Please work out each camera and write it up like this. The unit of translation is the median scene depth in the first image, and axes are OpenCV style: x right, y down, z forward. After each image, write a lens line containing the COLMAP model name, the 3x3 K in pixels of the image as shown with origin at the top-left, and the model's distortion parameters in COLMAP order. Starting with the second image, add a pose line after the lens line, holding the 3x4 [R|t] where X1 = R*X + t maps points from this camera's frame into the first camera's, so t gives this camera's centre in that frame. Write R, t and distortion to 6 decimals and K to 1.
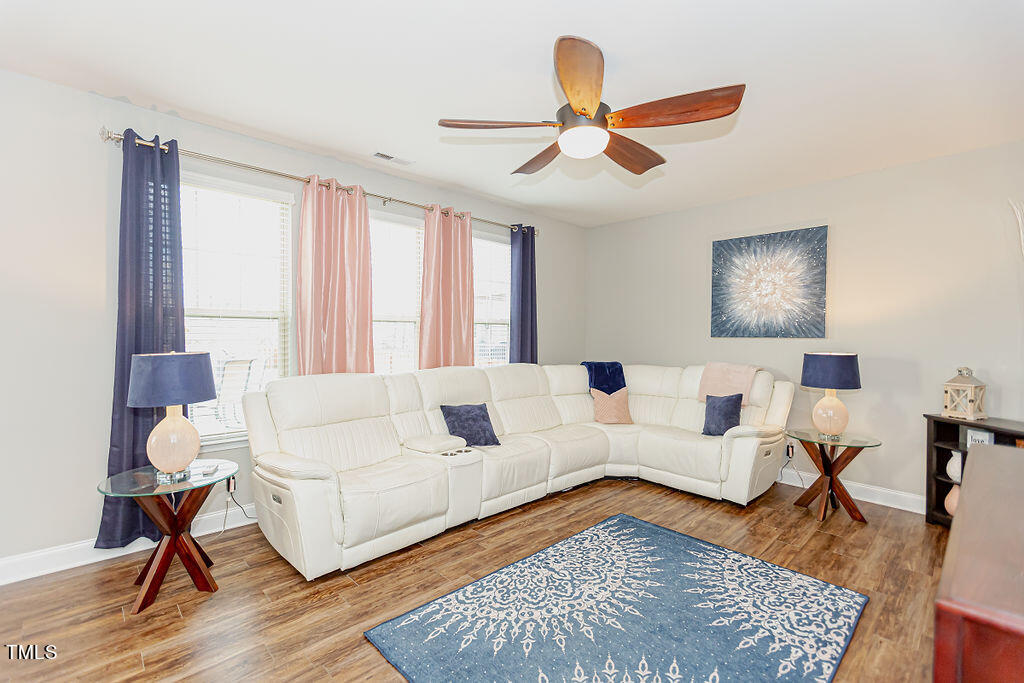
lens RADIAL K [[457.2, 0, 512.5], [0, 457.2, 343.2], [0, 0, 1]] dist [-0.008250, 0.007241]
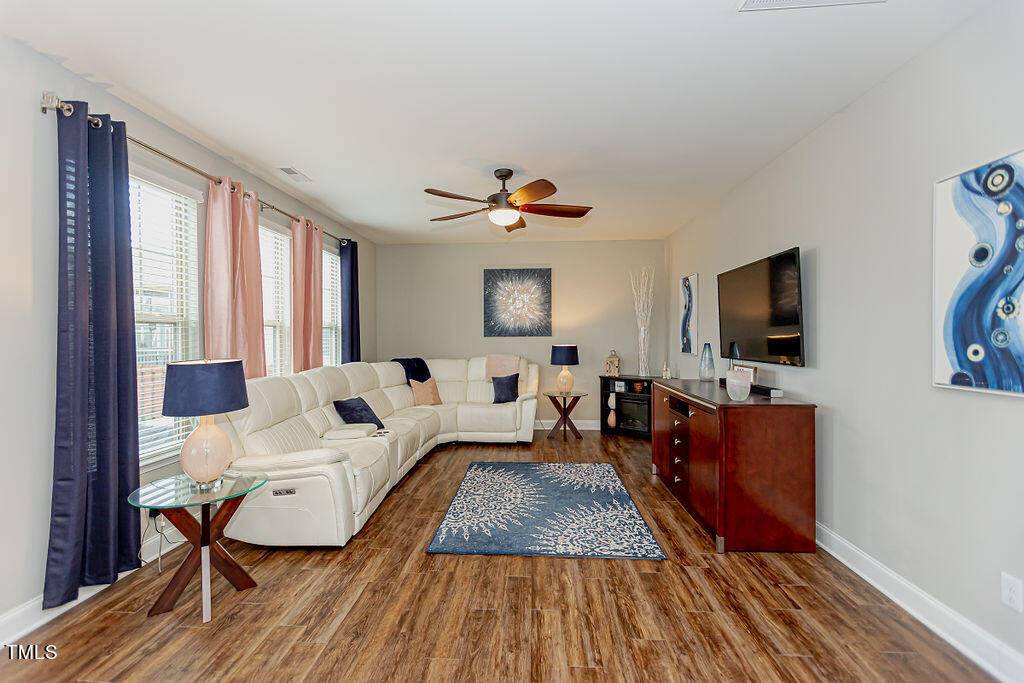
lens RADIAL K [[457.2, 0, 519.1], [0, 457.2, 338.1], [0, 0, 1]] dist [-0.008250, 0.007241]
pose [[0.719649, -0.018528, 0.694090, -0.650079], [0.023809, 0.999715, 0.002000, -0.012121], [-0.693929, 0.015087, 0.719885, -0.133663]]
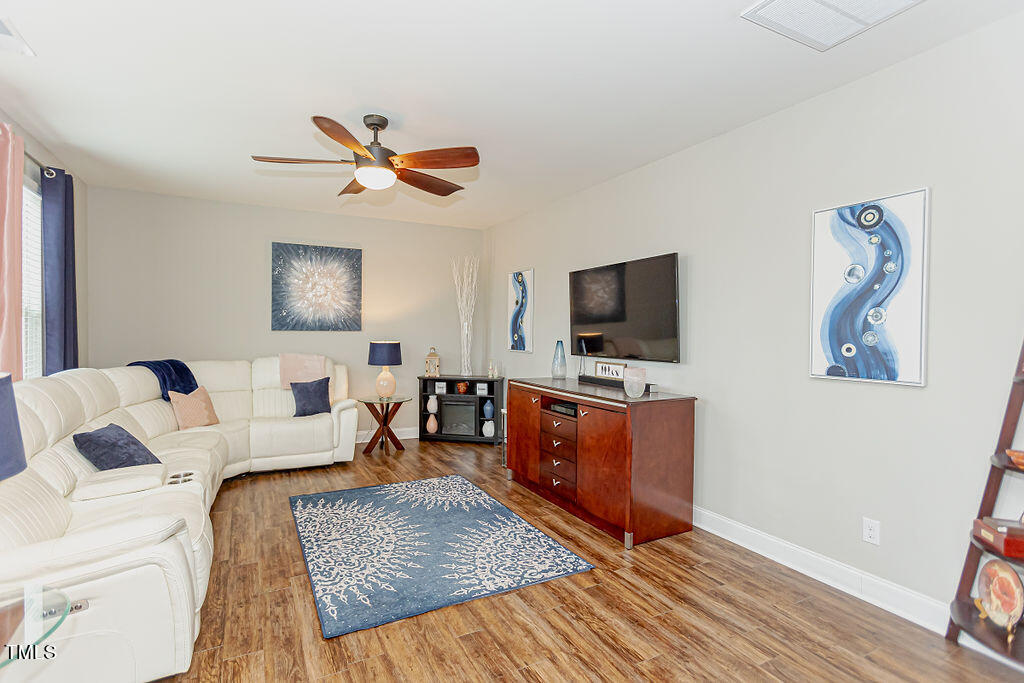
lens RADIAL K [[488.5, 0, 515.7], [0, 488.5, 340.0], [0, 0, 1]] dist [-0.013586, 0.006152]
pose [[0.258221, -0.025636, 0.965746, -0.729687], [0.008596, 0.999669, 0.024238, -0.018767], [-0.966048, 0.002043, 0.258356, 0.197012]]
